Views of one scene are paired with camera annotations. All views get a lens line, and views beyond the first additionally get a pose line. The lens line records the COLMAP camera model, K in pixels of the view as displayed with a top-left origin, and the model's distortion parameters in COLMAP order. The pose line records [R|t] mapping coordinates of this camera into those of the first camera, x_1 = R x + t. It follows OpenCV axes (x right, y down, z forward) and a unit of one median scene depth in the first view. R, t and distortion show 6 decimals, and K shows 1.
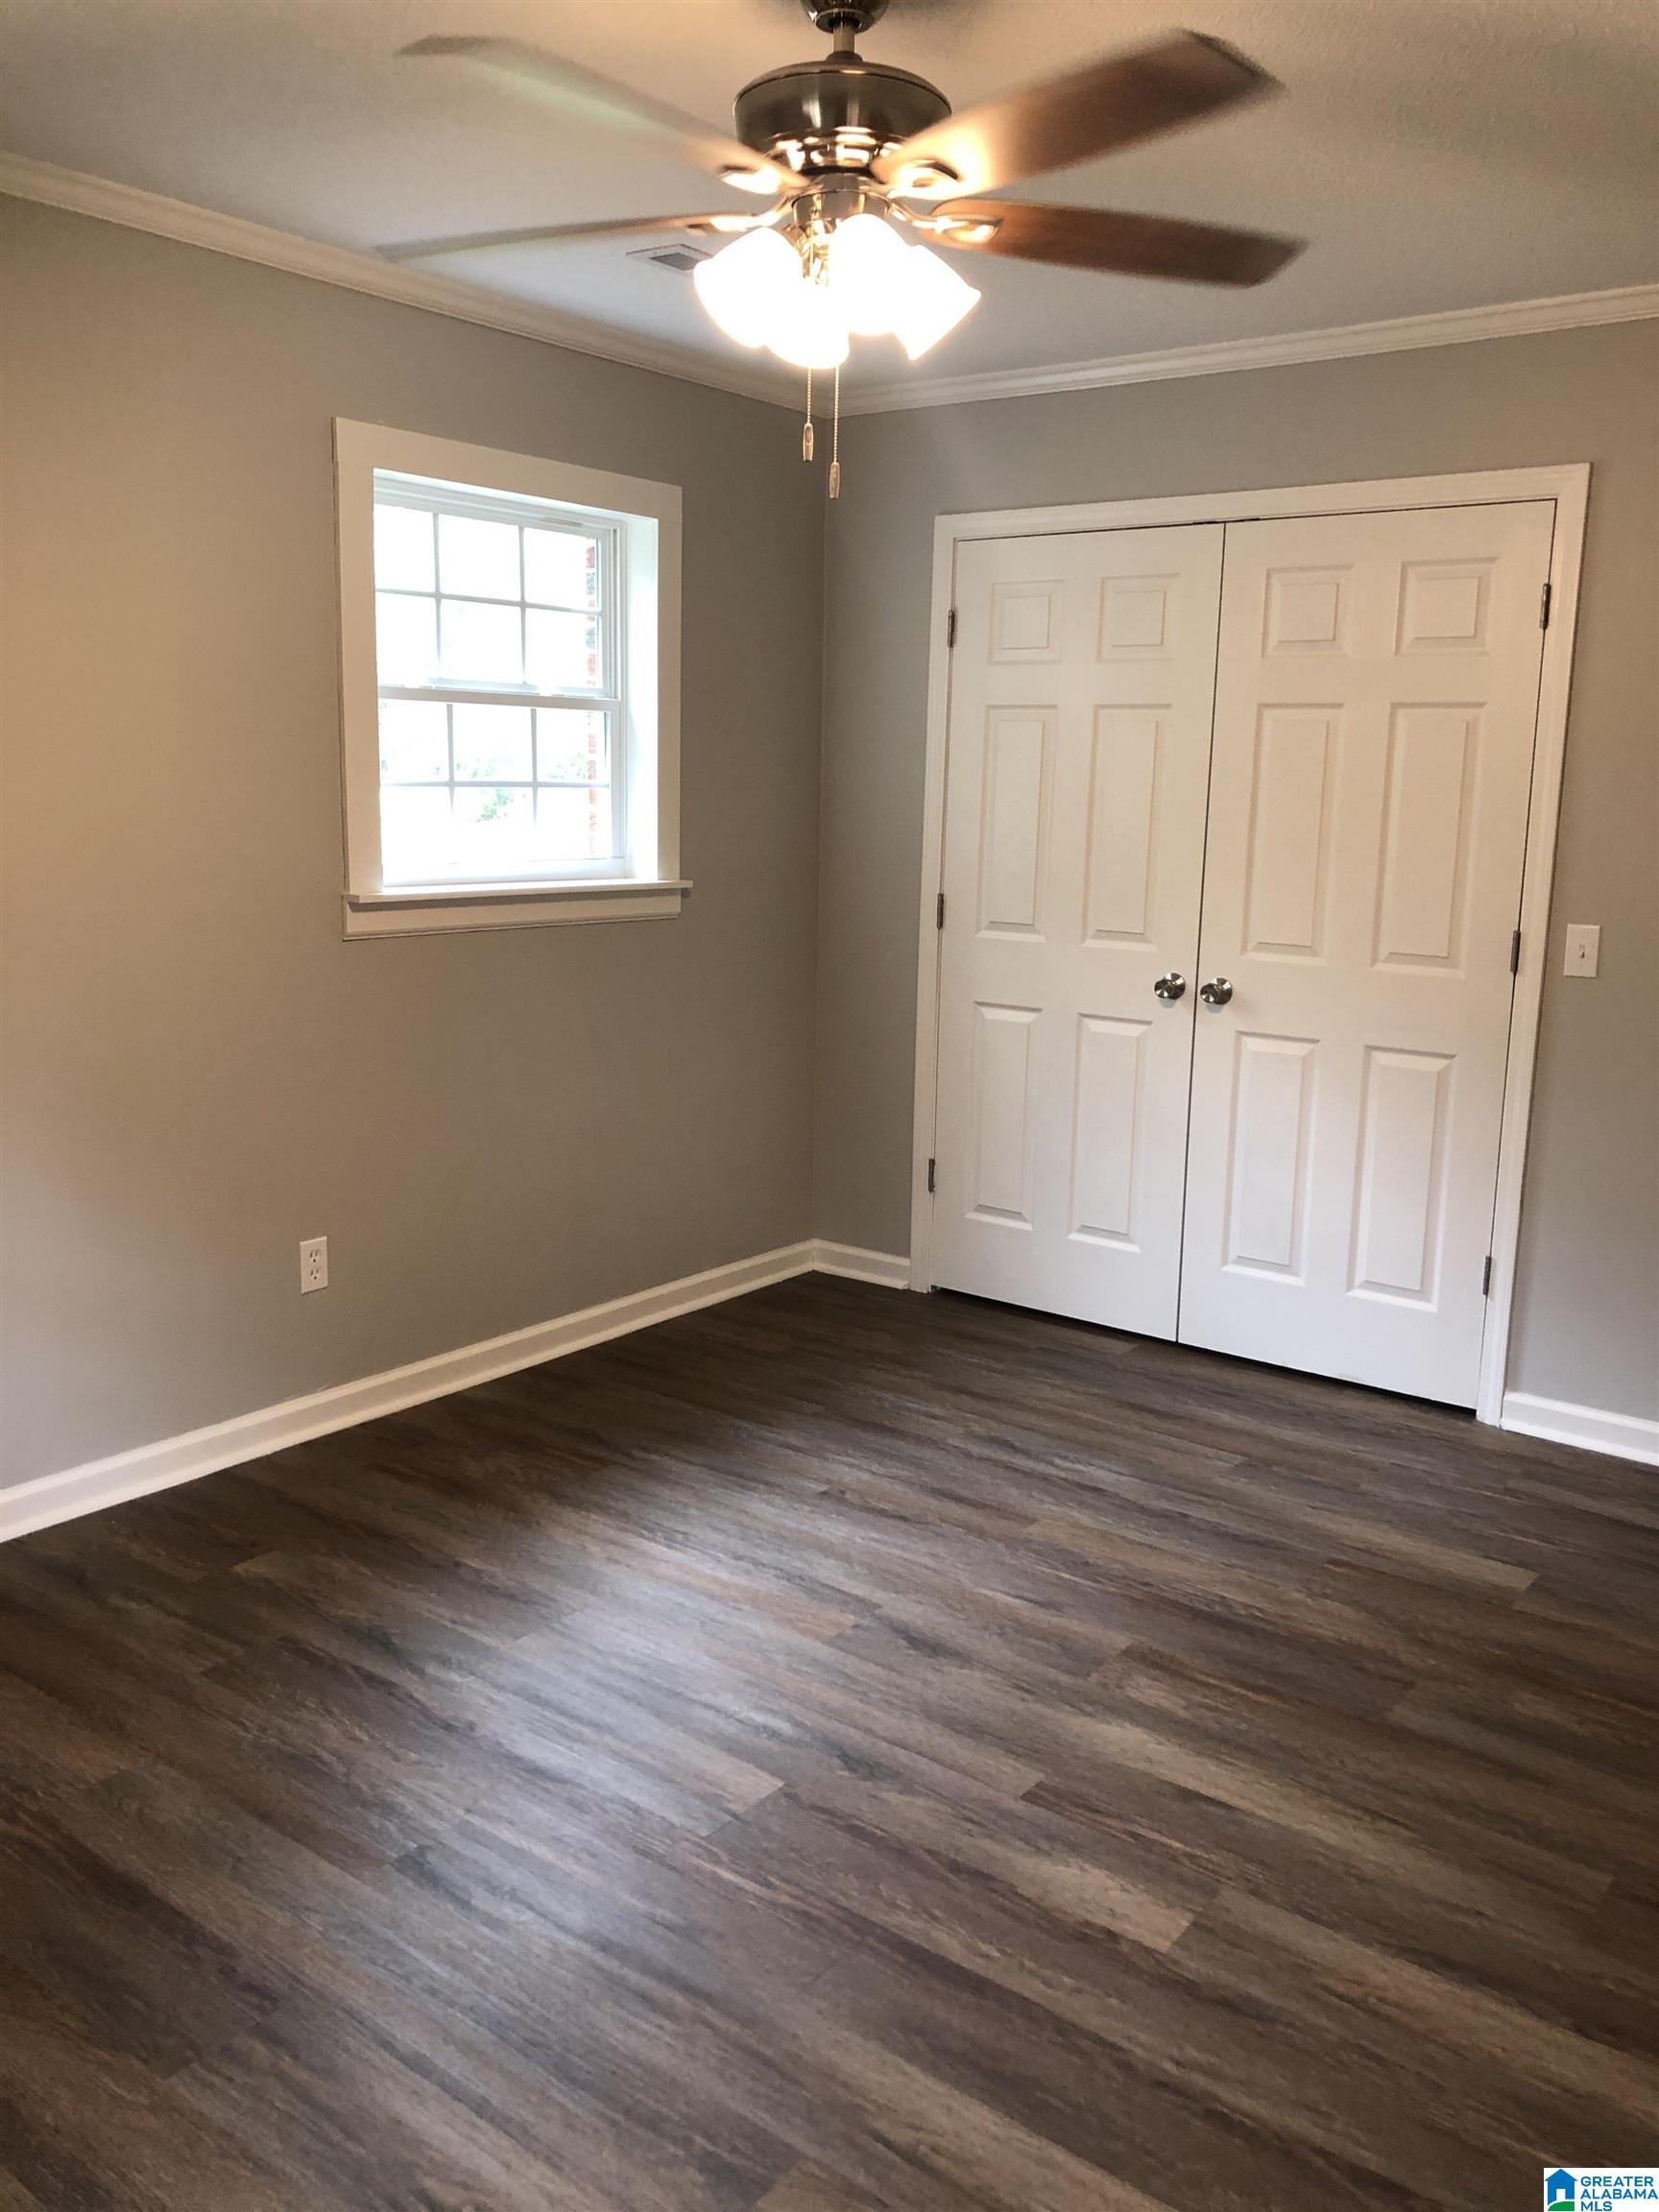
lens RADIAL K [[1820.5, 0, 828.2], [0, 1820.5, 1109.6], [0, 0, 1]] dist [0.026570, 0.016970]
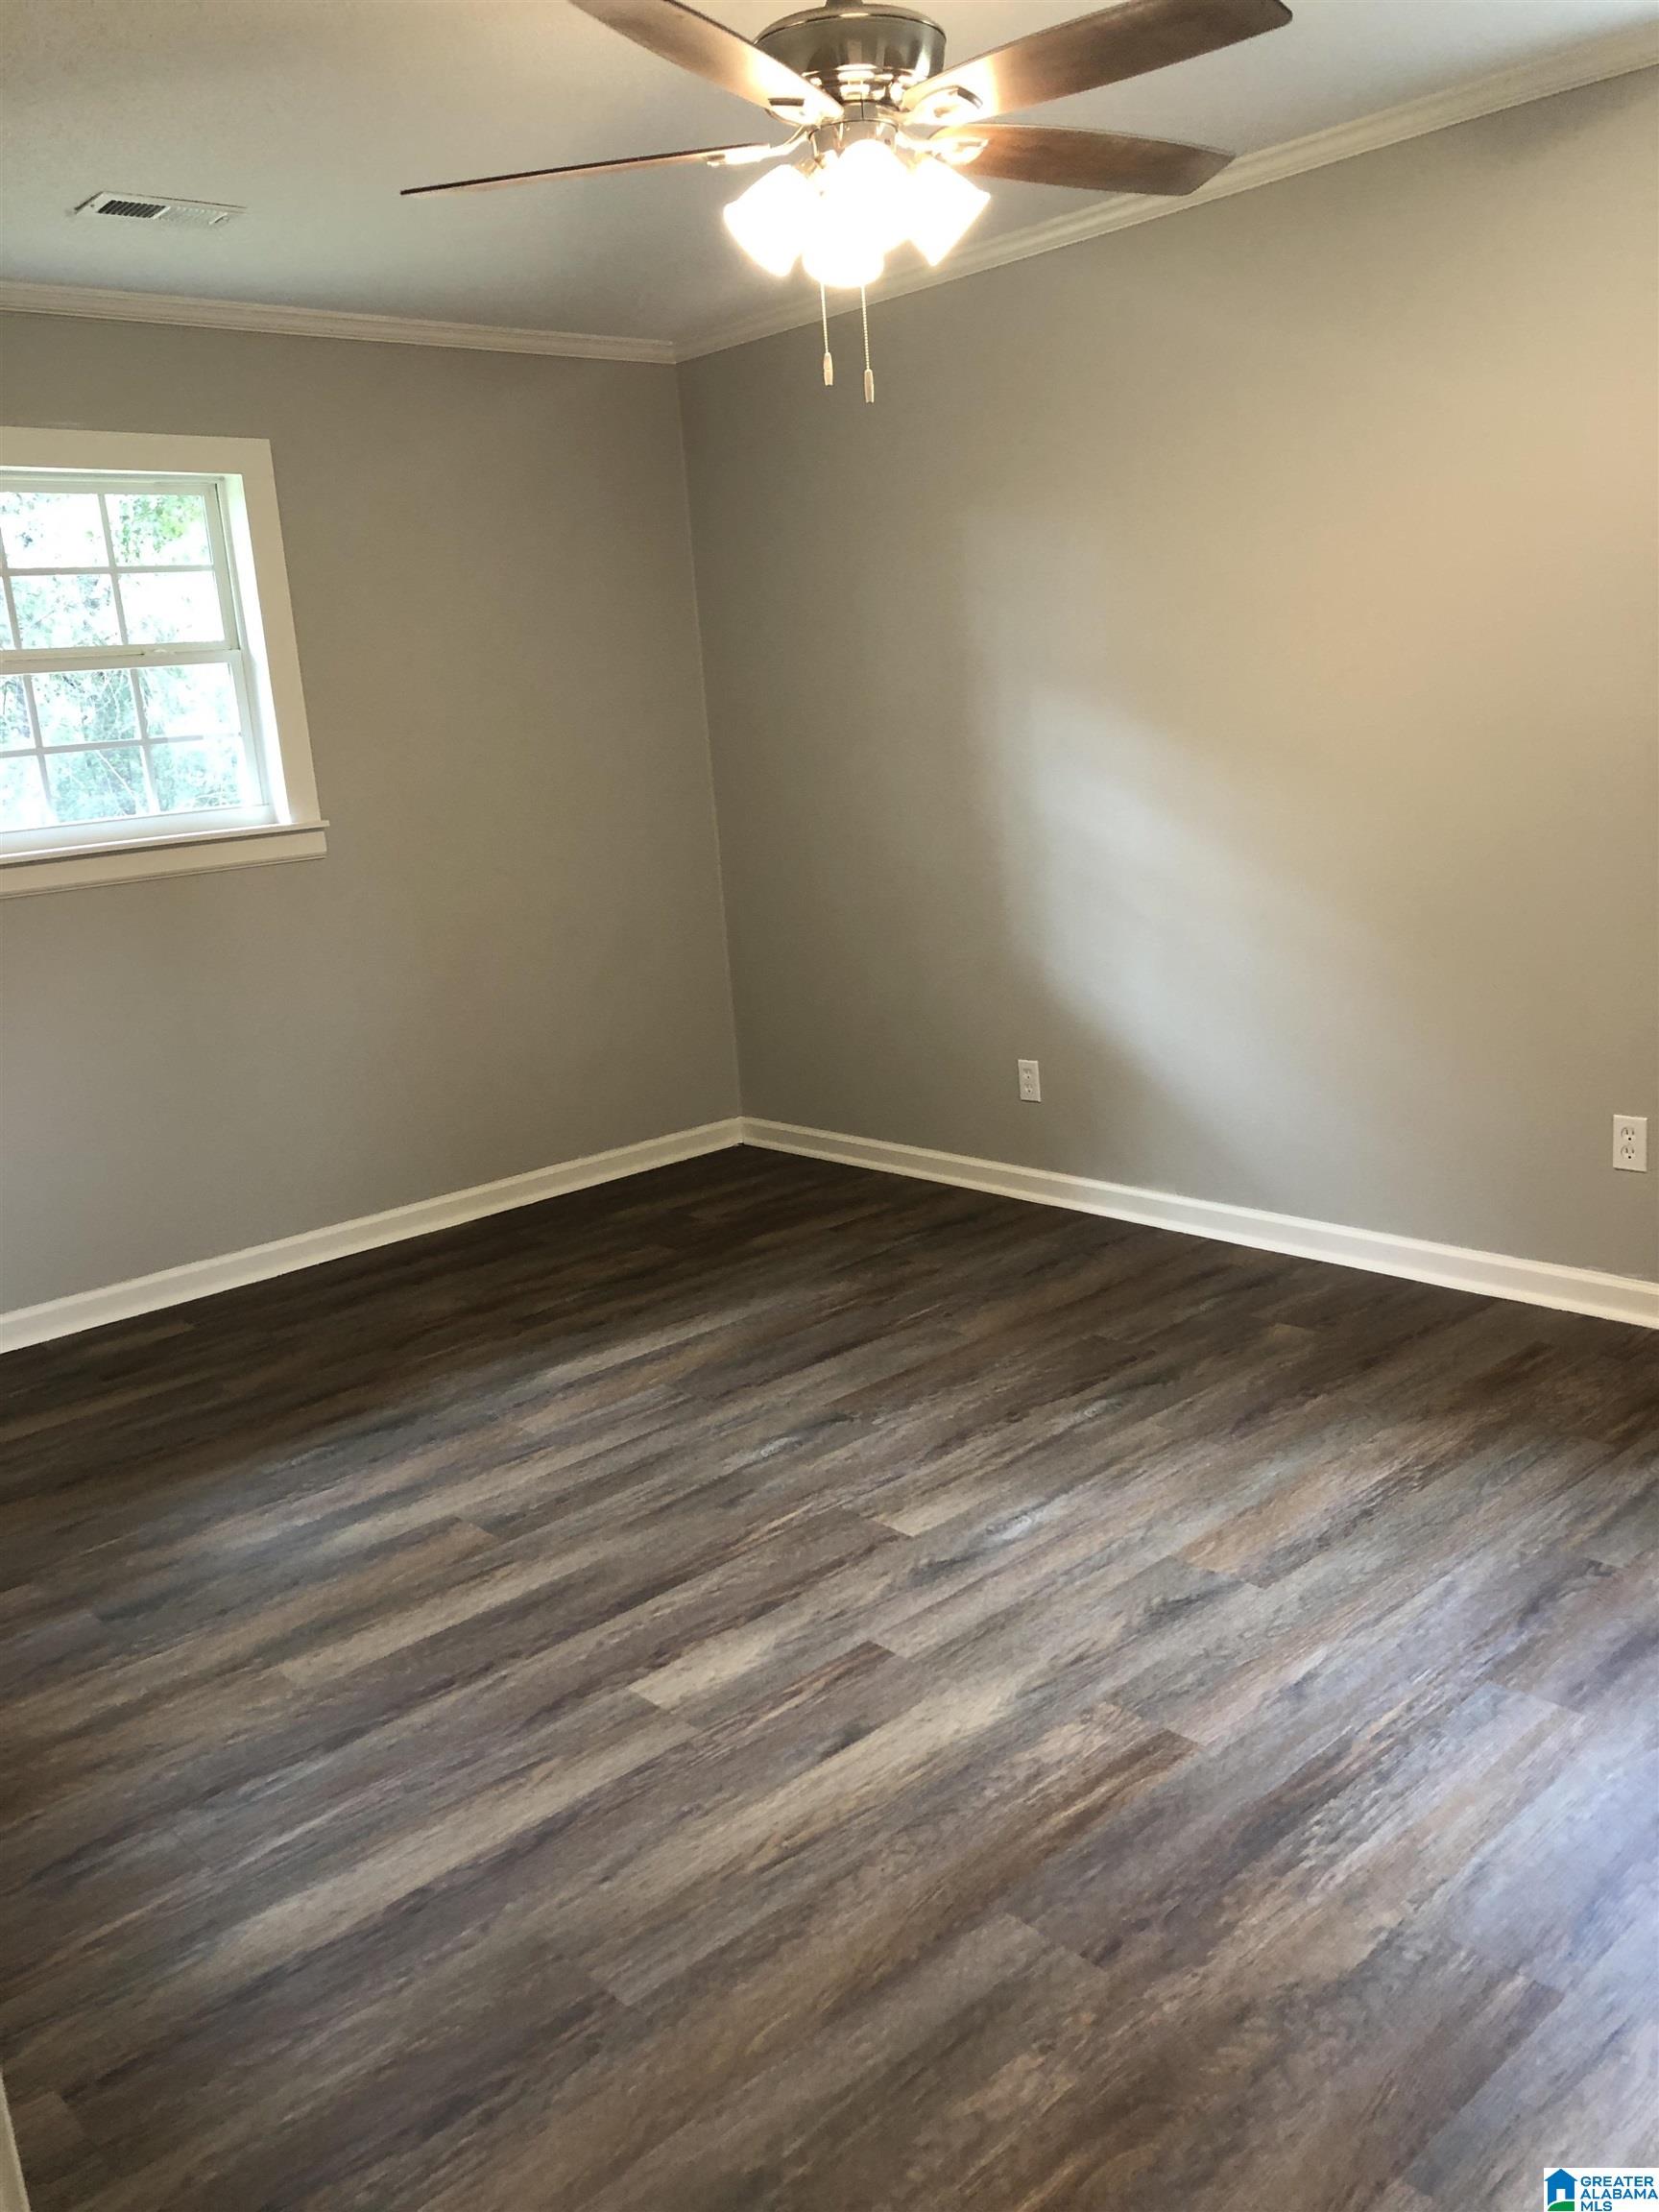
lens RADIAL K [[1820.5, 0, 827.0], [0, 1820.5, 1107.0], [0, 0, 1]] dist [0.026570, 0.016970]
pose [[-0.181961, 0.206586, -0.961360, 0.955088], [-0.113090, 0.966797, 0.229159, -0.141413], [0.976781, 0.150419, -0.152556, 0.991988]]
